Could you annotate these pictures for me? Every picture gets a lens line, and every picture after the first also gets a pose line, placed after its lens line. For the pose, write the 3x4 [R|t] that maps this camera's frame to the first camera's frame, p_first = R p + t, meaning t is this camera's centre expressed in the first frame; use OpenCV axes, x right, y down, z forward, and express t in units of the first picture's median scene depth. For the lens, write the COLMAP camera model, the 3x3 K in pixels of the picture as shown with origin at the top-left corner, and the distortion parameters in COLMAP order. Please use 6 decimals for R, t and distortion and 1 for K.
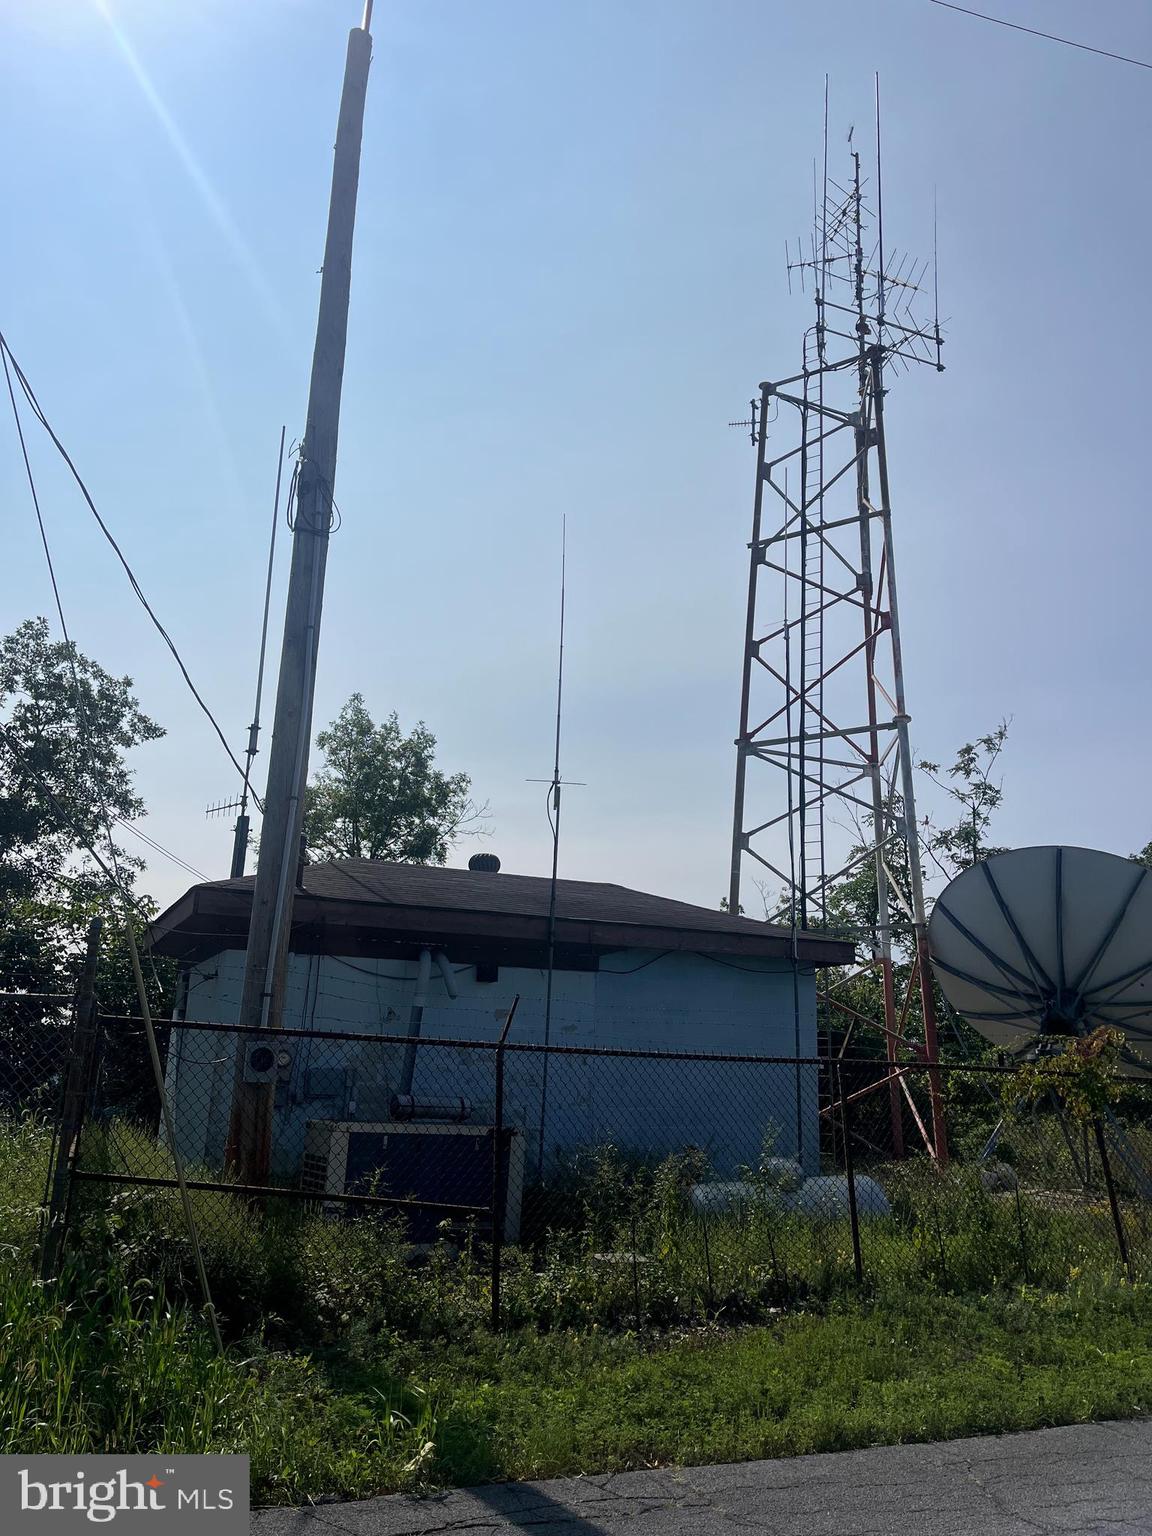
lens RADIAL K [[1151.1, 0, 592.7], [0, 1151.1, 760.8], [0, 0, 1]] dist [0.084049, -0.124257]
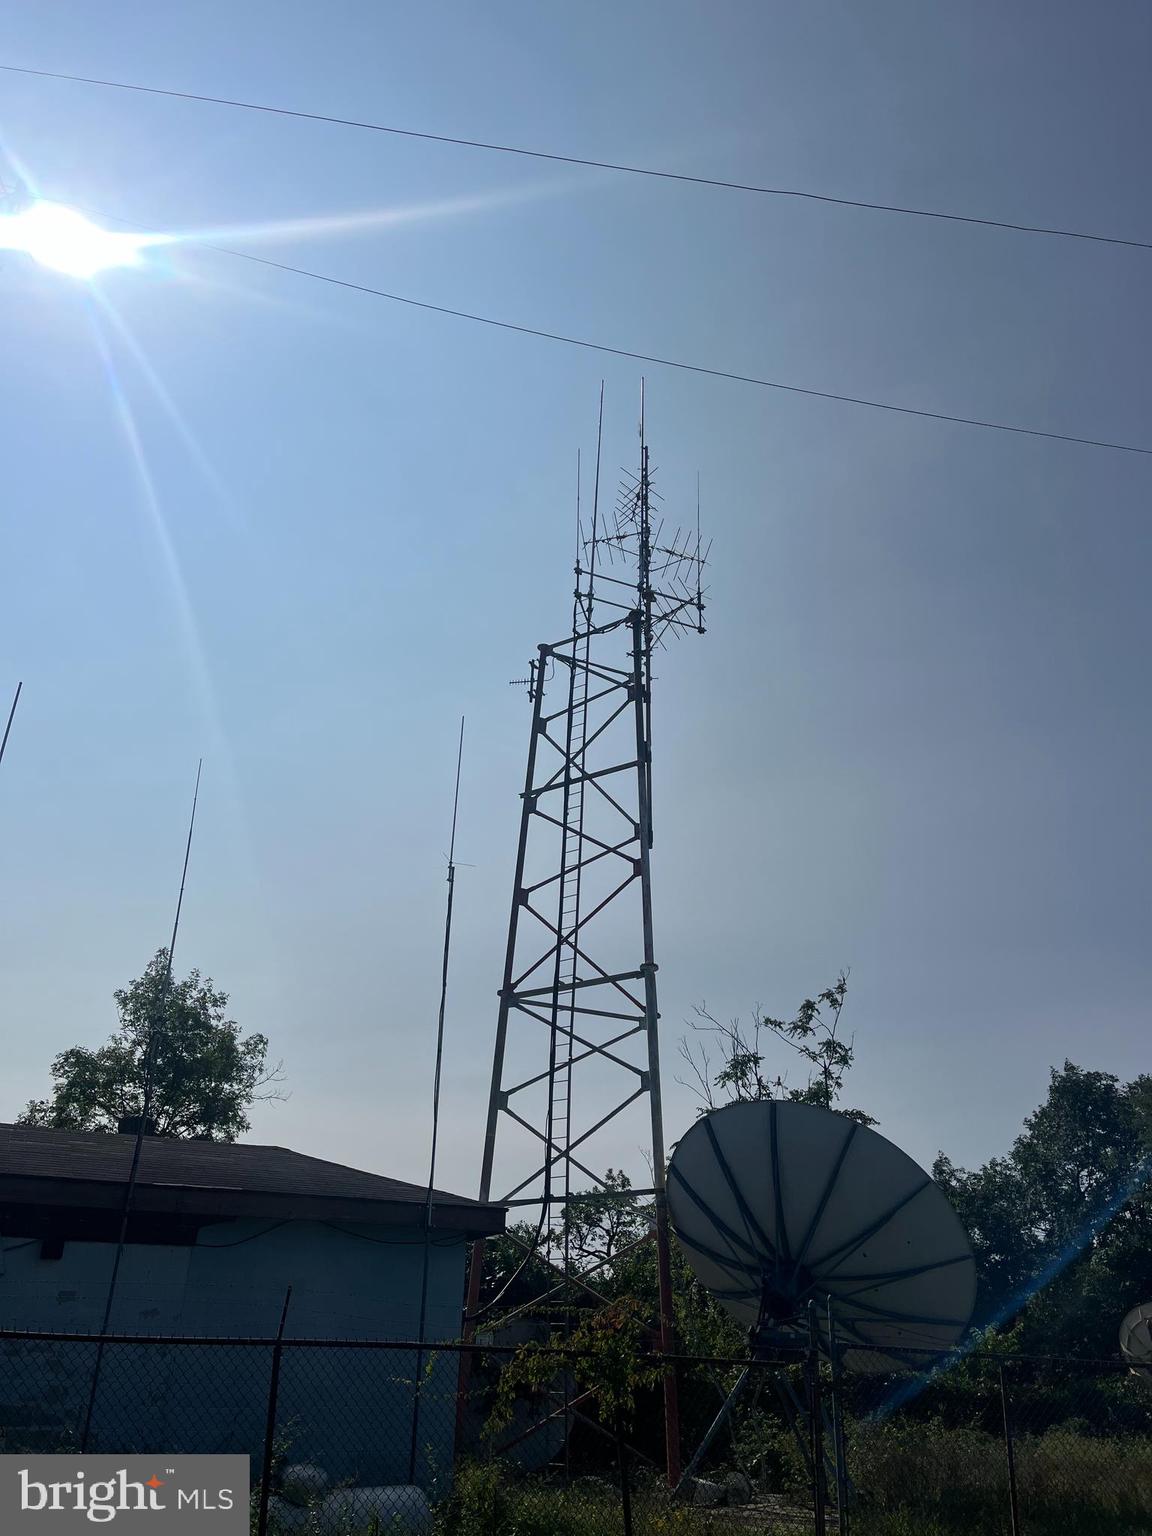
lens RADIAL K [[1154.5, 0, 576.0], [0, 1154.5, 768.0], [0, 0, 1]] dist [0.093300, -0.122558]
pose [[0.999863, -0.005528, 0.015620, 0.171510], [0.008798, 0.975956, -0.217789, 0.011138], [-0.014041, 0.217896, 0.975871, 0.006927]]
